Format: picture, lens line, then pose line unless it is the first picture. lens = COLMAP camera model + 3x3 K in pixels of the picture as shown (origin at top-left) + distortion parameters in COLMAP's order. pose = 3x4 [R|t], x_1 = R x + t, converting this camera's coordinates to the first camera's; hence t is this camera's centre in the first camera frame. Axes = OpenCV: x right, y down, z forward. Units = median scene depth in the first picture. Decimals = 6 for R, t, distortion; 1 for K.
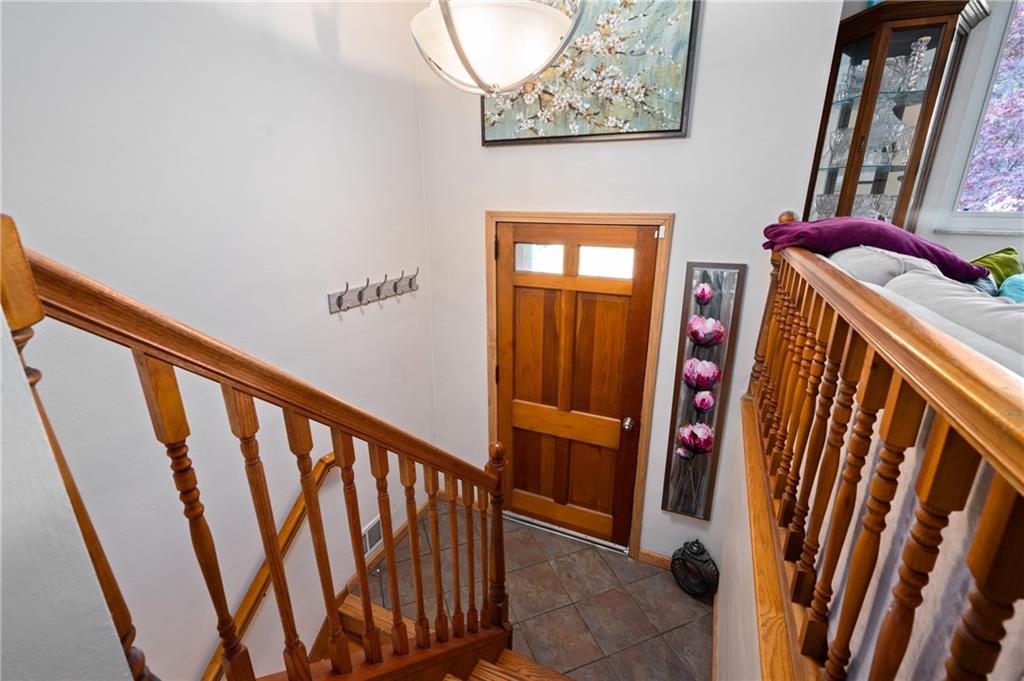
lens RADIAL K [[454.4, 0, 515.0], [0, 454.4, 344.1], [0, 0, 1]] dist [-0.000122, 0.000121]
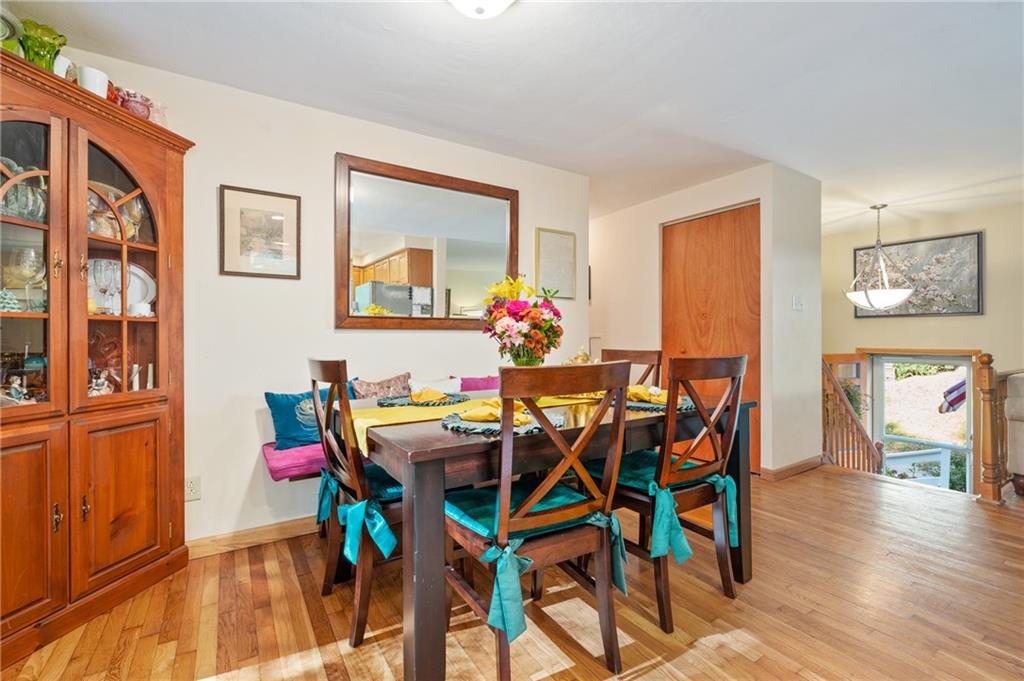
lens RADIAL K [[454.4, 0, 514.9], [0, 454.4, 337.6], [0, 0, 1]] dist [-0.000122, 0.000121]
pose [[0.837005, -0.005769, -0.547164, -0.286021], [-0.160494, 0.953378, -0.255561, 0.529997], [0.523129, 0.301723, 0.797057, -1.777473]]
